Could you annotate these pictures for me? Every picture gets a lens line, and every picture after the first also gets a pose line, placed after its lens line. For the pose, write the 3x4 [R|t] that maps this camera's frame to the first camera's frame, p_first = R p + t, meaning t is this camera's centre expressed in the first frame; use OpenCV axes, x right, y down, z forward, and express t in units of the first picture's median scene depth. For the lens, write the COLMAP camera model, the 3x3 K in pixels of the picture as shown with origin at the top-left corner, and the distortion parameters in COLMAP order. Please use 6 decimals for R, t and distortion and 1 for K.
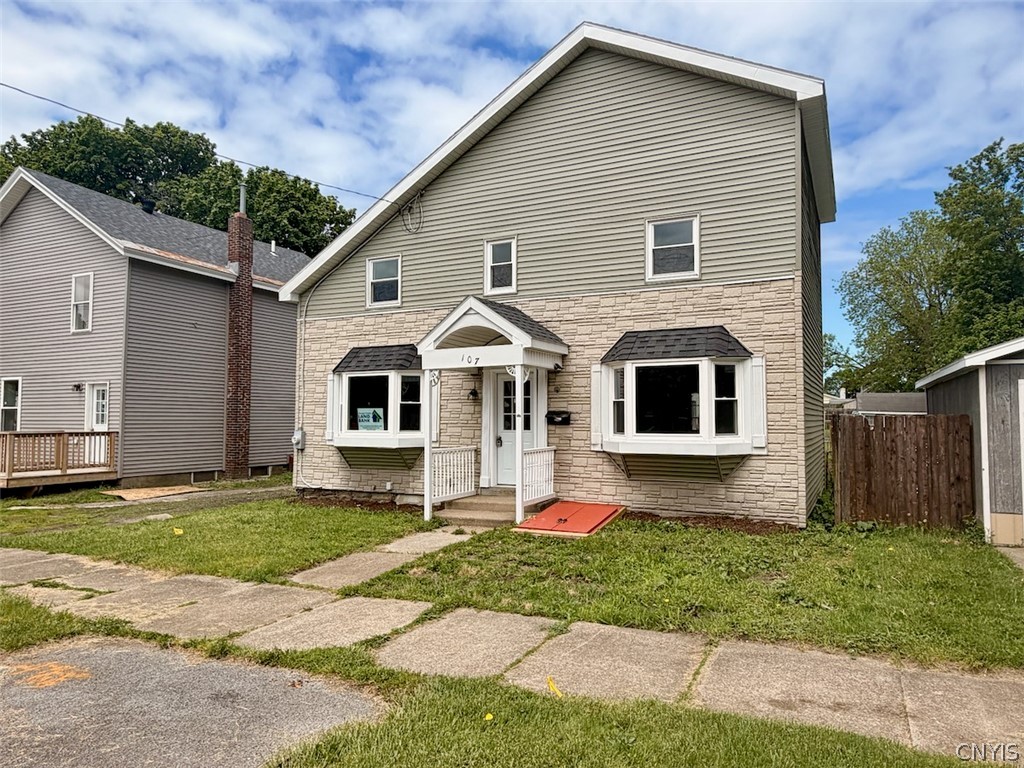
lens RADIAL K [[665.3, 0, 516.9], [0, 665.3, 388.9], [0, 0, 1]] dist [0.001111, -0.001261]
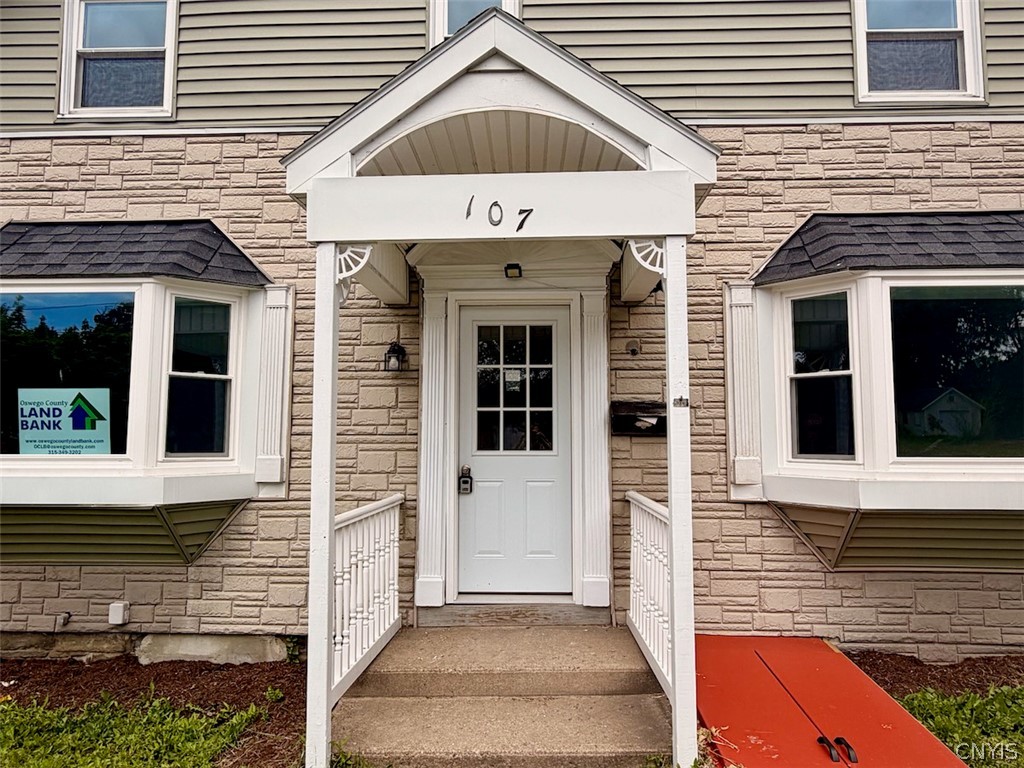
lens RADIAL K [[665.3, 0, 516.9], [0, 665.3, 388.9], [0, 0, 1]] dist [0.001111, -0.001261]
pose [[0.910949, 0.032612, 0.411228, -0.156345], [-0.019414, 0.999155, -0.036232, 0.038550], [-0.412062, 0.025022, 0.910812, 0.622229]]
